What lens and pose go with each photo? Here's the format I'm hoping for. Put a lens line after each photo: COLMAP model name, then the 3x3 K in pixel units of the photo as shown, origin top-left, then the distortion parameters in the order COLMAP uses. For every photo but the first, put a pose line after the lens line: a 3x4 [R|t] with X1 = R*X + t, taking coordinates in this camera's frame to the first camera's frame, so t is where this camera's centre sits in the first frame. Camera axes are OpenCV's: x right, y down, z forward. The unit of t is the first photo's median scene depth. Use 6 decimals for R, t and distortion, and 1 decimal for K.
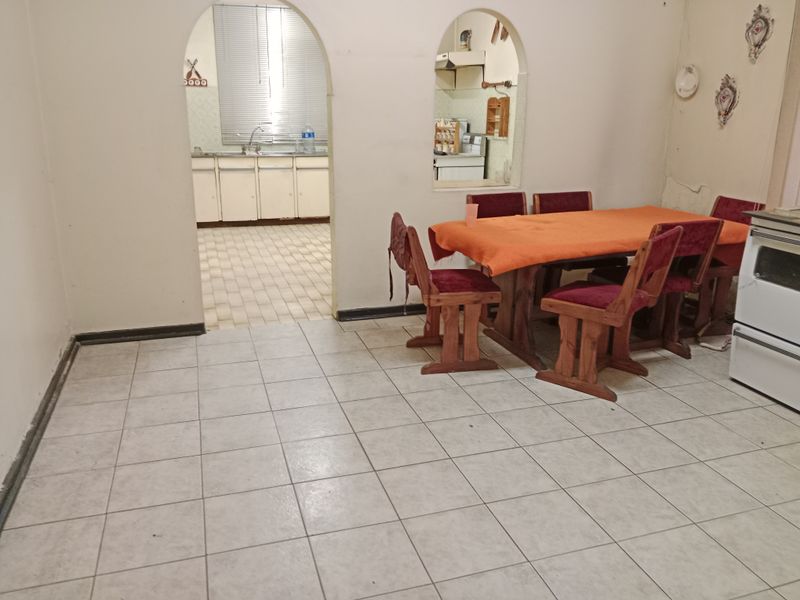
lens RADIAL K [[620.2, 0, 404.8], [0, 620.2, 304.6], [0, 0, 1]] dist [0.007196, -0.028135]
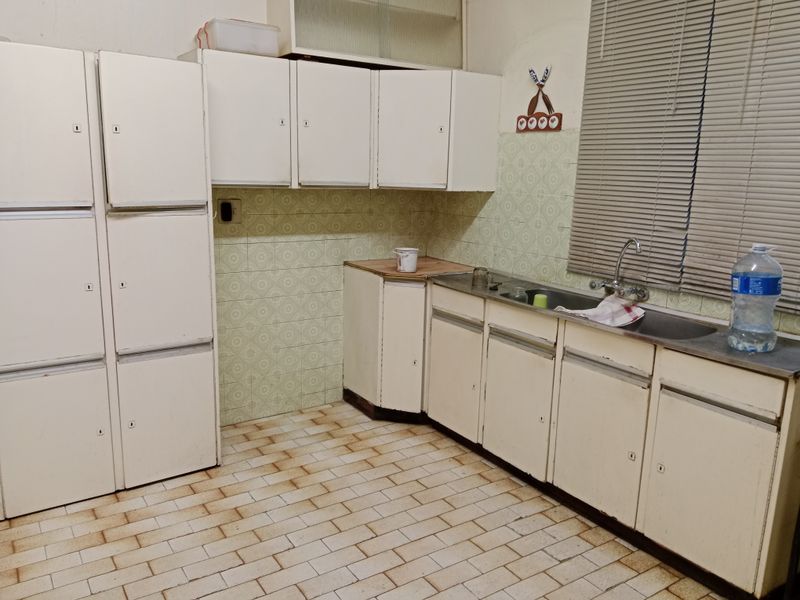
lens RADIAL K [[620.2, 0, 434.6], [0, 620.2, 316.6], [0, 0, 1]] dist [0.007196, -0.028135]
pose [[0.252040, 0.210635, -0.944515, 0.068295], [-0.317951, 0.939864, 0.124754, -0.262684], [0.913993, 0.268867, 0.303855, 0.837582]]
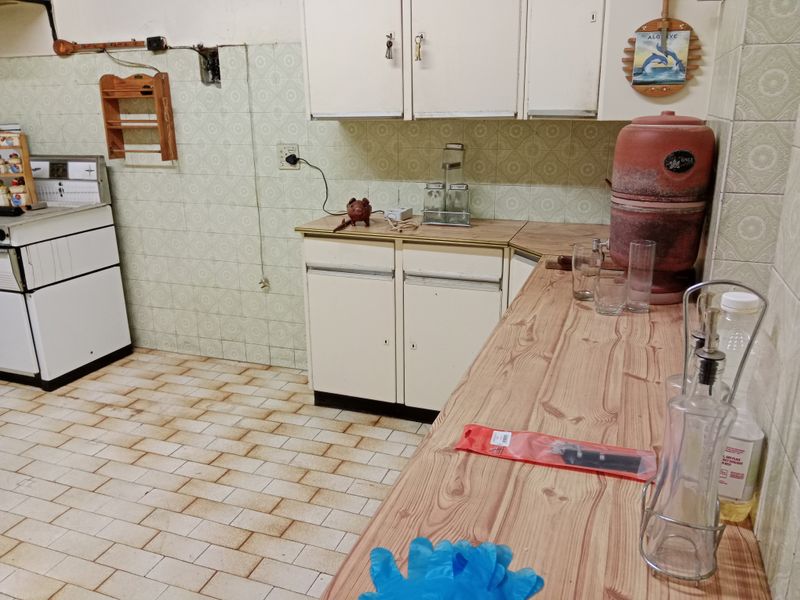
lens RADIAL K [[620.2, 0, 402.1], [0, 620.2, 301.6], [0, 0, 1]] dist [0.007196, -0.028135]
pose [[0.621100, -0.248387, 0.743329, -0.099346], [0.244829, 0.962475, 0.117045, -0.175812], [-0.744508, 0.109292, 0.658606, 0.563351]]
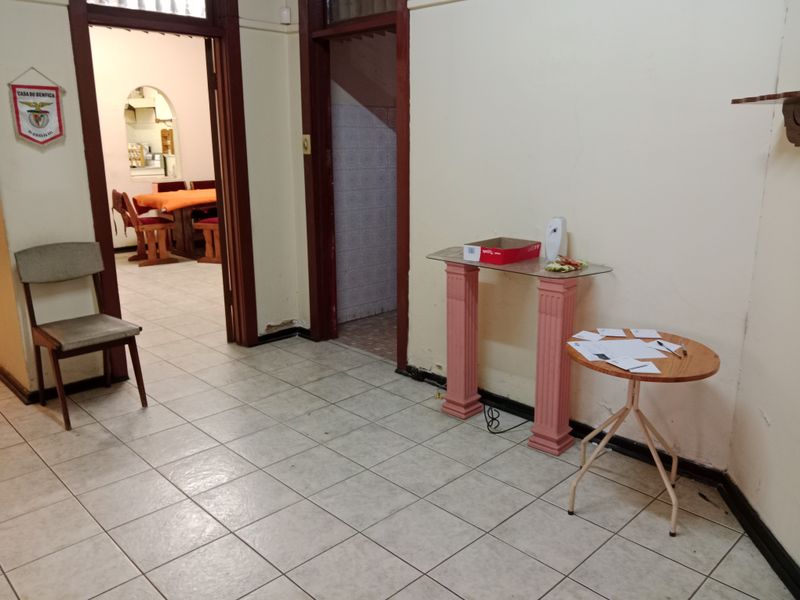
lens RADIAL K [[620.2, 0, 397.2], [0, 620.2, 297.3], [0, 0, 1]] dist [0.007196, -0.028135]
pose [[0.894503, -0.123220, 0.429744, -0.049911], [0.143355, 0.989563, -0.014654, 0.175463], [-0.423453, 0.074714, 0.902832, -0.574070]]
